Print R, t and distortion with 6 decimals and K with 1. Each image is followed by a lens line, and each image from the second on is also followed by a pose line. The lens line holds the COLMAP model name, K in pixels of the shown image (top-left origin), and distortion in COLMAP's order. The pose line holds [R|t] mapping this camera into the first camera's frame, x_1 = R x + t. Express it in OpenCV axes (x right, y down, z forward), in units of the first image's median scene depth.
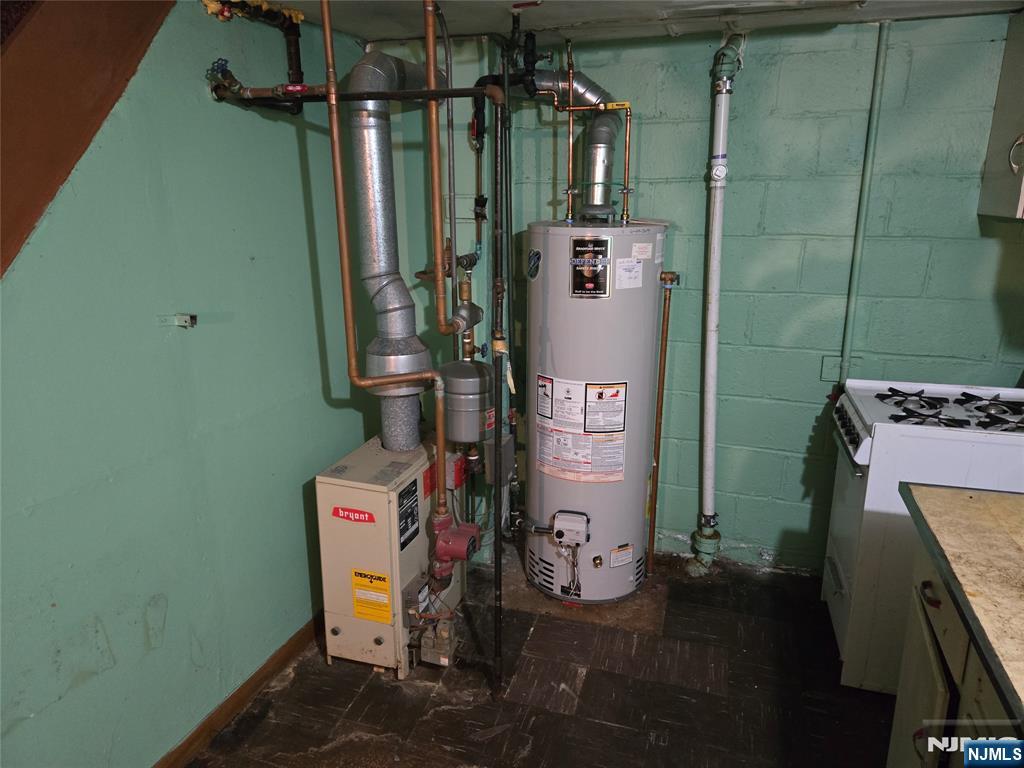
lens RADIAL K [[690.2, 0, 506.6], [0, 690.2, 379.8], [0, 0, 1]] dist [0.056157, -0.009675]
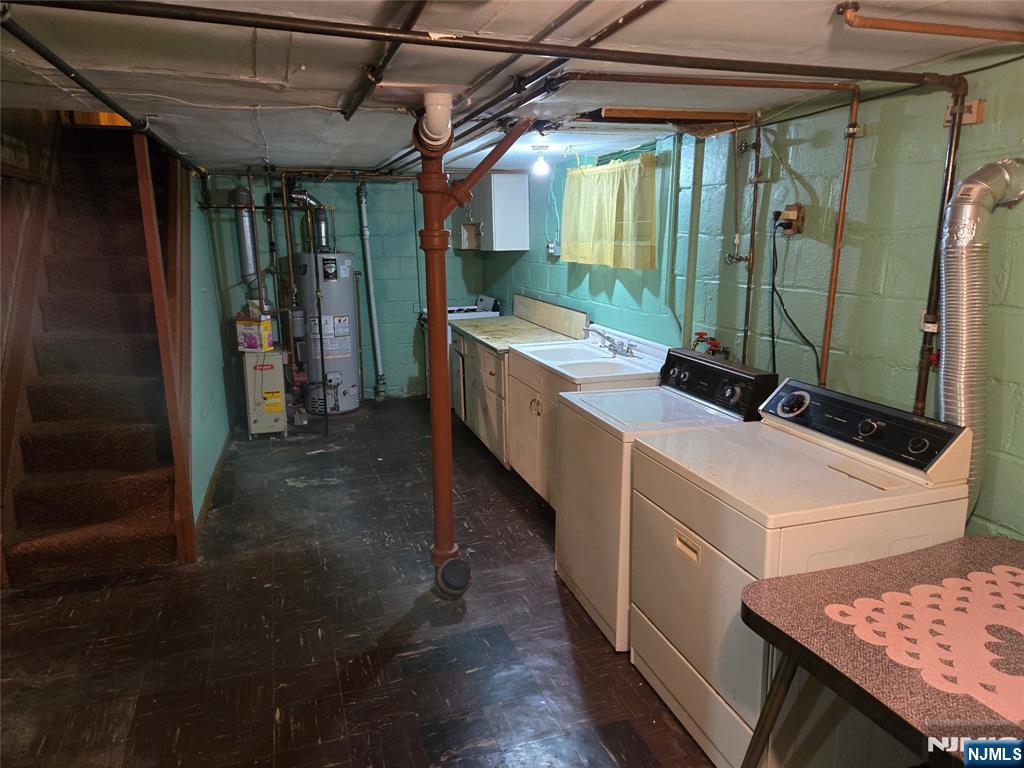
lens RADIAL K [[690.2, 0, 511.9], [0, 690.2, 387.9], [0, 0, 1]] dist [0.056157, -0.009675]
pose [[0.800547, -0.132085, 0.584532, -0.833350], [0.164306, 0.986407, -0.002130, 0.357627], [-0.576305, 0.097748, 0.811368, -1.321919]]
